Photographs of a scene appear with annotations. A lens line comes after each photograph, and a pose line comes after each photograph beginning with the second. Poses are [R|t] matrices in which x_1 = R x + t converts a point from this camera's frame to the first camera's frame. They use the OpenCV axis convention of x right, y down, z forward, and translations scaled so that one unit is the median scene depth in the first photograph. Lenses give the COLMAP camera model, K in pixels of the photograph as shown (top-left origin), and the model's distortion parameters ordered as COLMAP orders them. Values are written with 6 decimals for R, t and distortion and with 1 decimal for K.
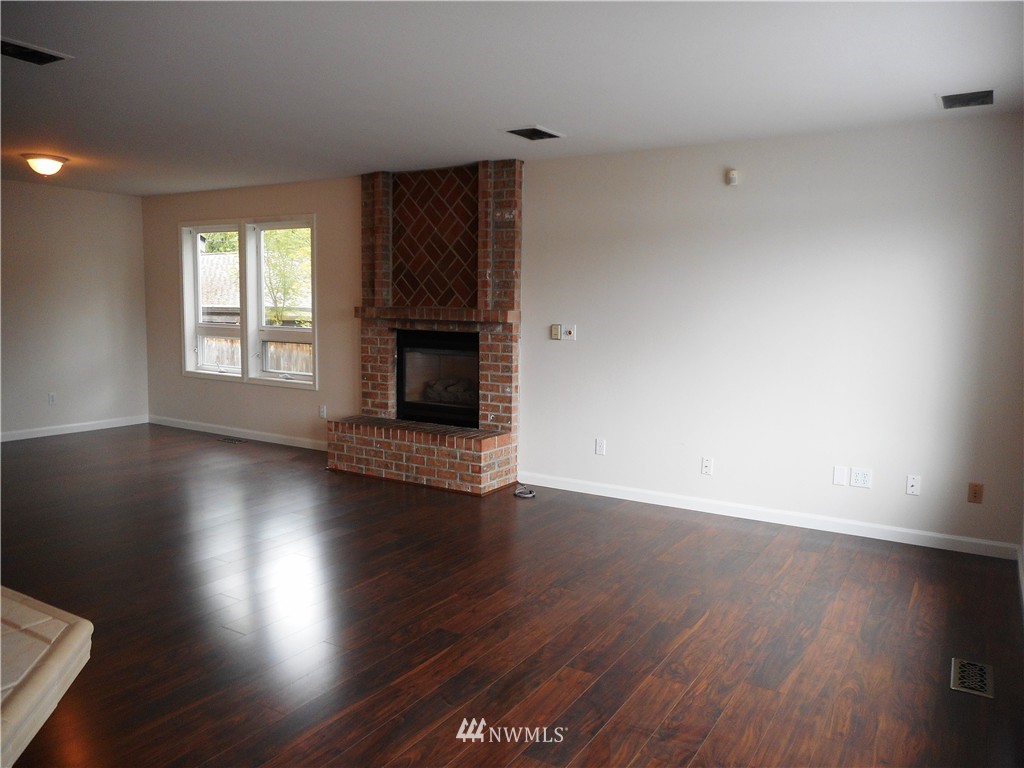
lens RADIAL K [[760.9, 0, 516.3], [0, 760.9, 382.9], [0, 0, 1]] dist [0.005236, 0.004377]
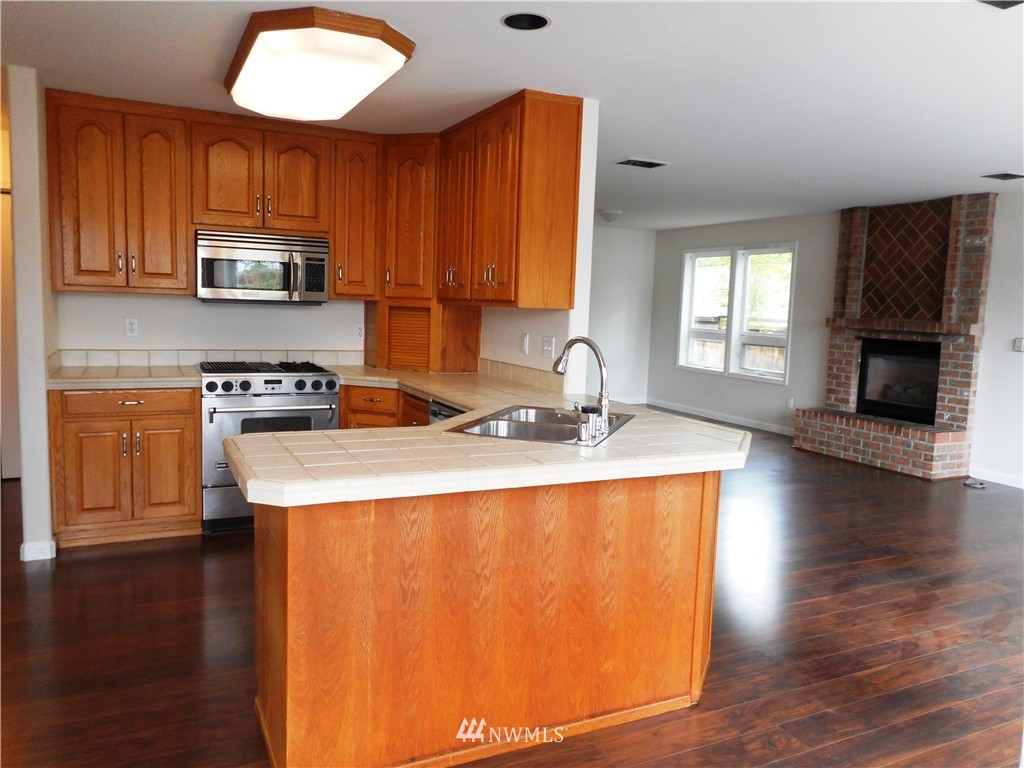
lens RADIAL K [[760.9, 0, 516.3], [0, 760.9, 382.9], [0, 0, 1]] dist [0.005236, 0.004377]
pose [[0.843871, 0.069743, -0.531994, 0.026685], [-0.077341, 0.996972, 0.008017, 0.034940], [0.530942, 0.034380, 0.846710, -0.316385]]
